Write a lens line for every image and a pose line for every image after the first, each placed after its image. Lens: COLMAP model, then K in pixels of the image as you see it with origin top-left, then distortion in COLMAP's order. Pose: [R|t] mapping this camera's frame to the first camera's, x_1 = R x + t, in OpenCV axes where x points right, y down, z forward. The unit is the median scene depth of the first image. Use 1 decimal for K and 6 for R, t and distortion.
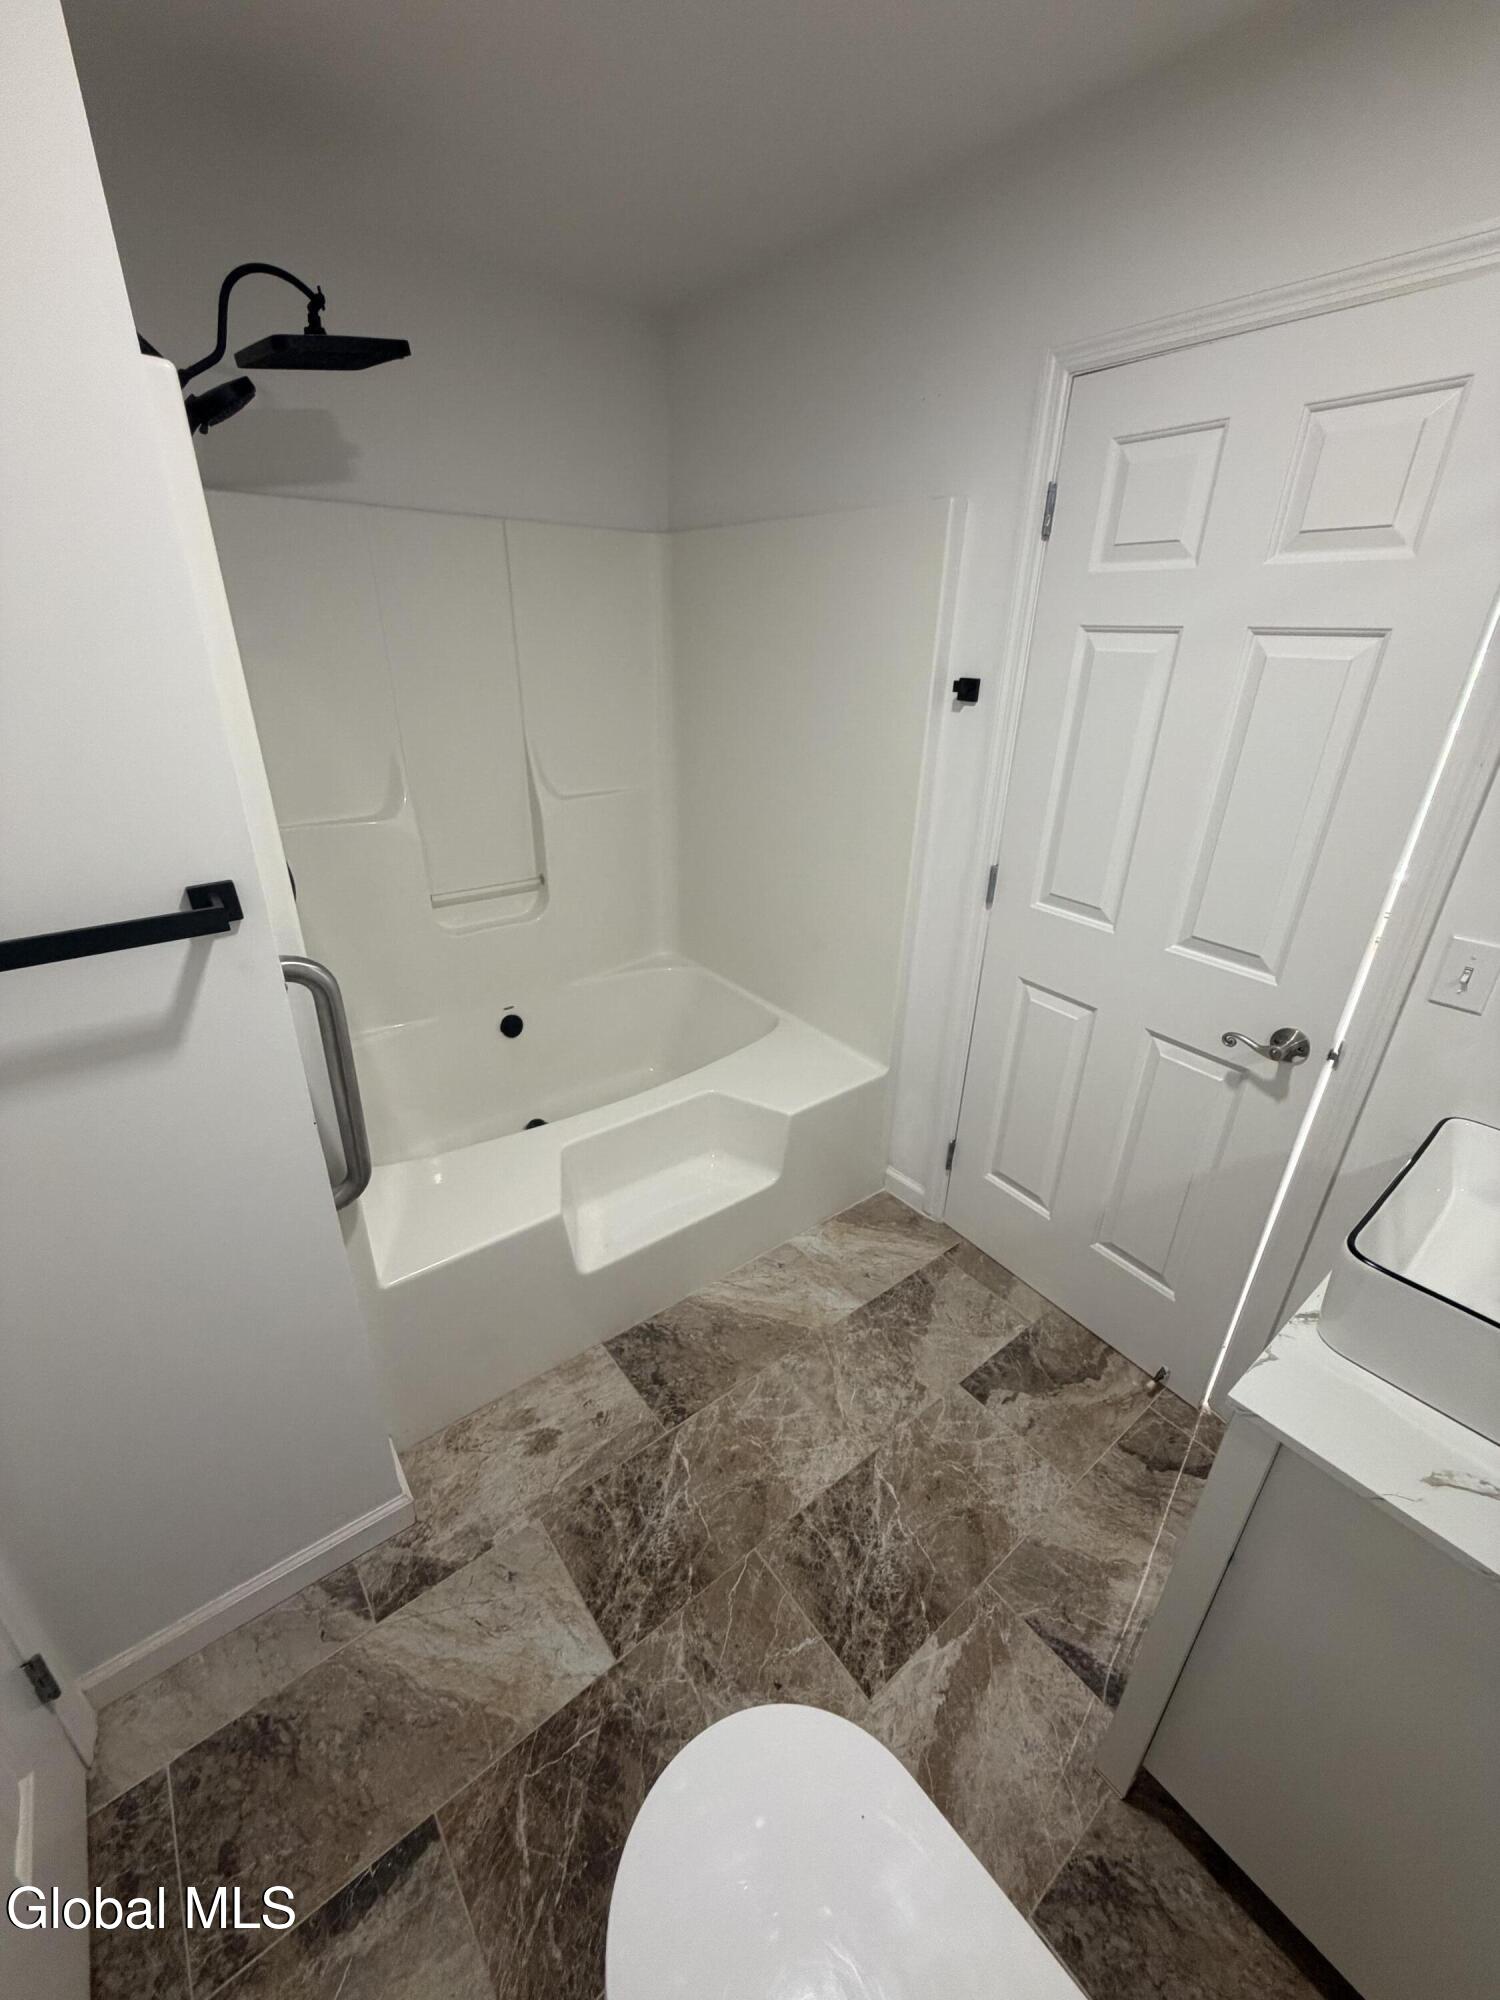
lens RADIAL K [[807.3, 0, 750.0], [0, 807.3, 1000.0], [0, 0, 1]] dist [-0.000951, 0.000122]
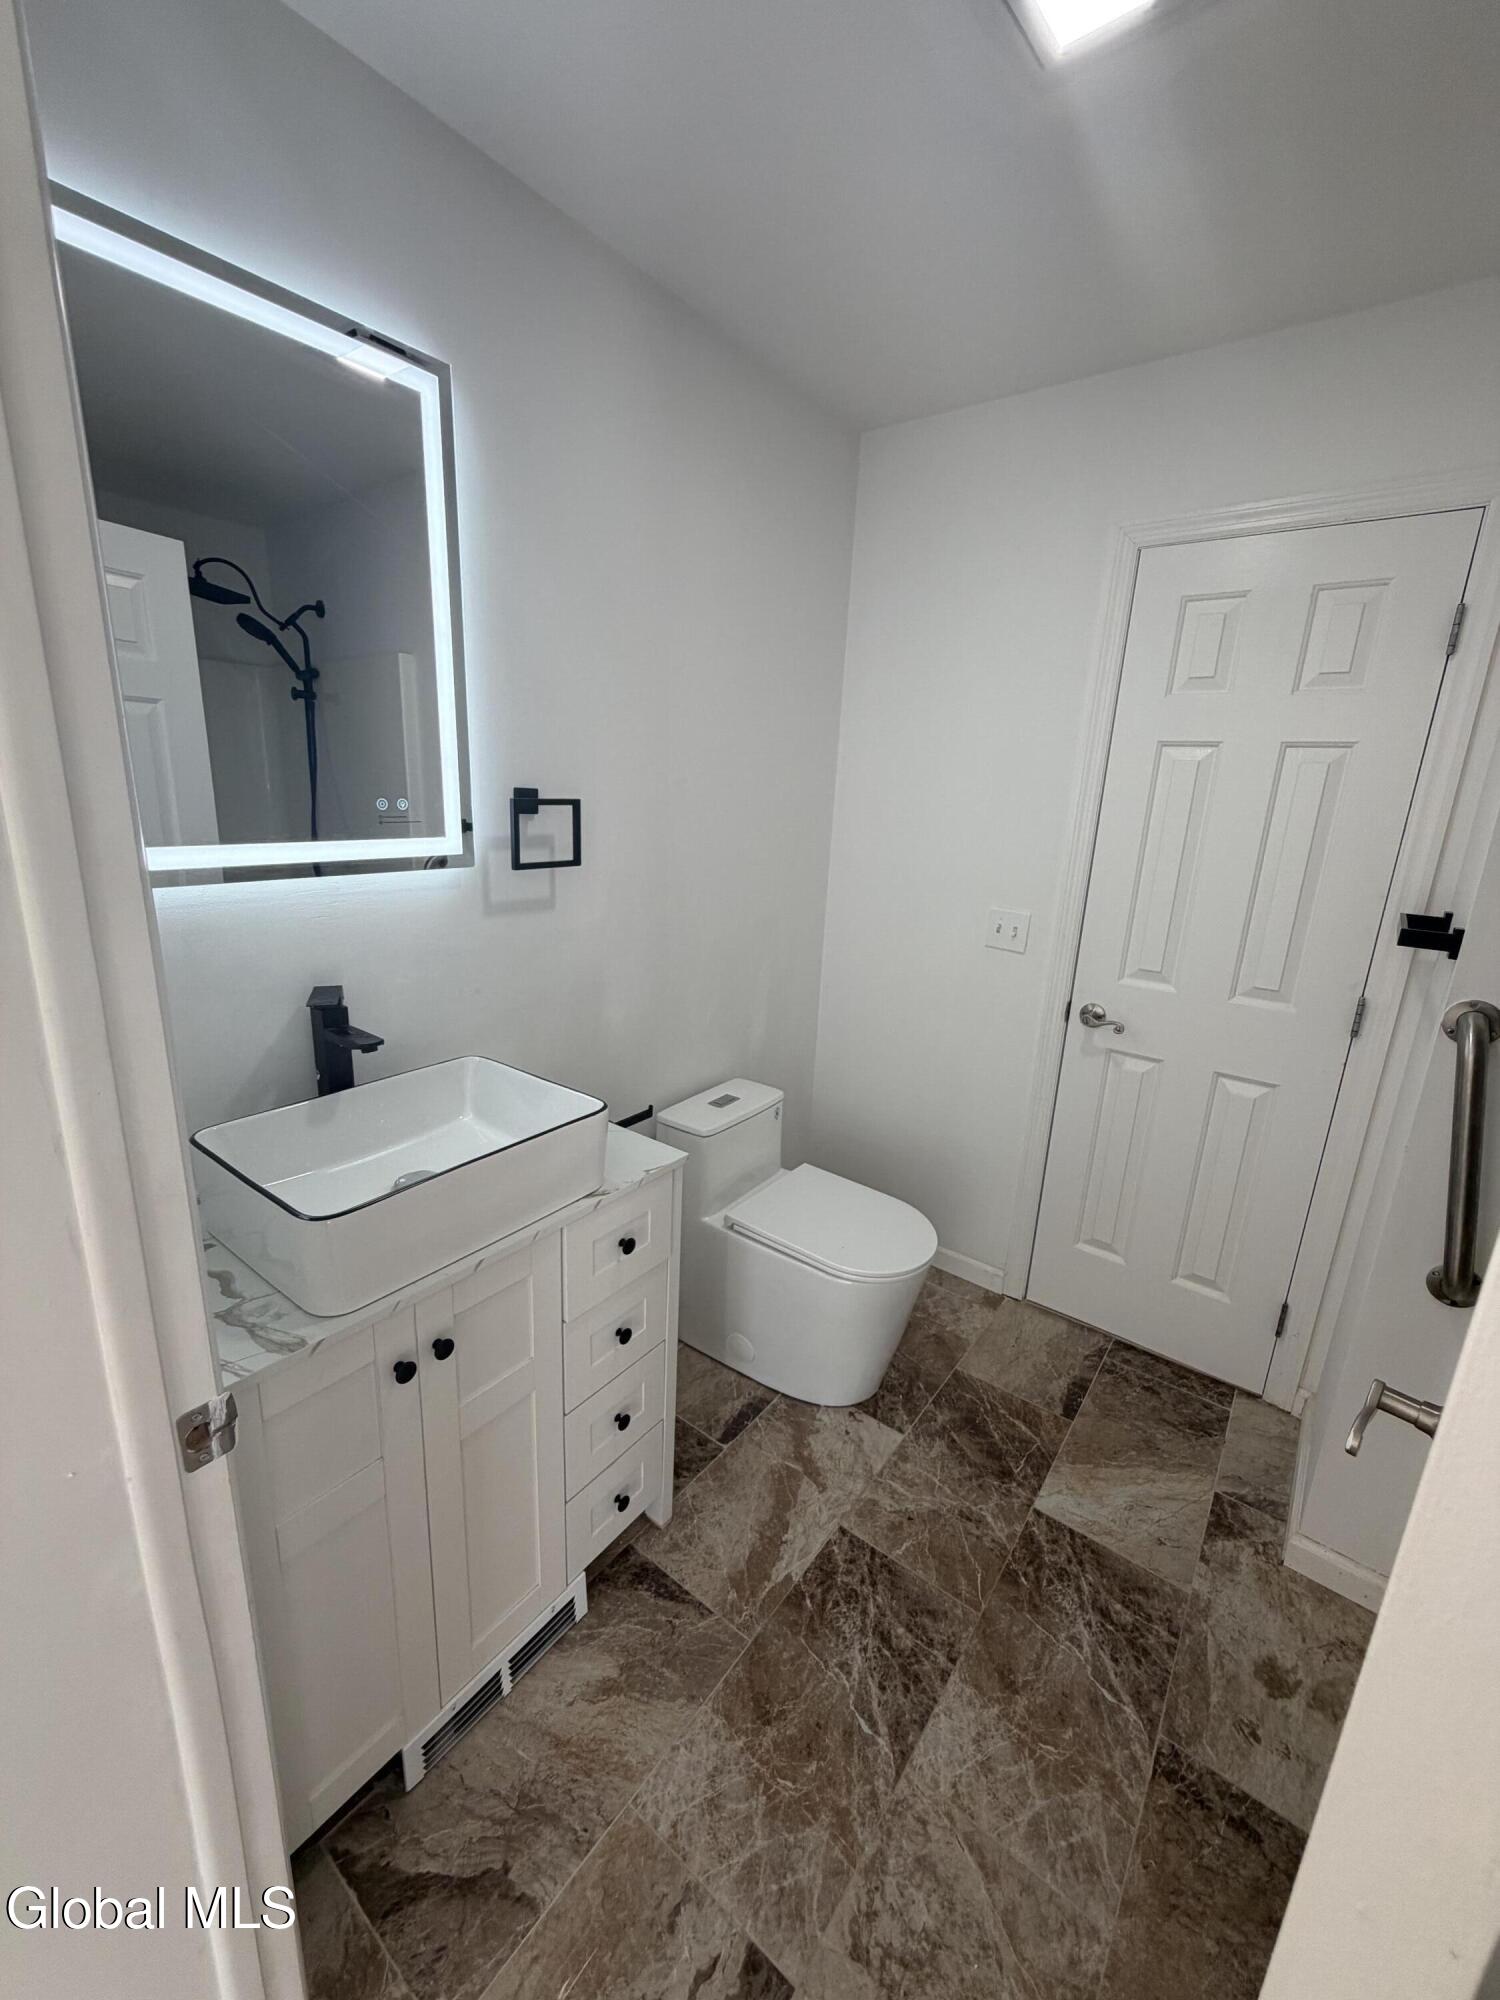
lens RADIAL K [[807.3, 0, 750.0], [0, 807.3, 1000.0], [0, 0, 1]] dist [-0.000951, 0.000122]
pose [[-0.966385, -0.001904, -0.257092, 0.530577], [-0.165641, 0.769388, 0.616933, -0.450280], [0.196629, 0.638779, -0.743840, 1.206410]]
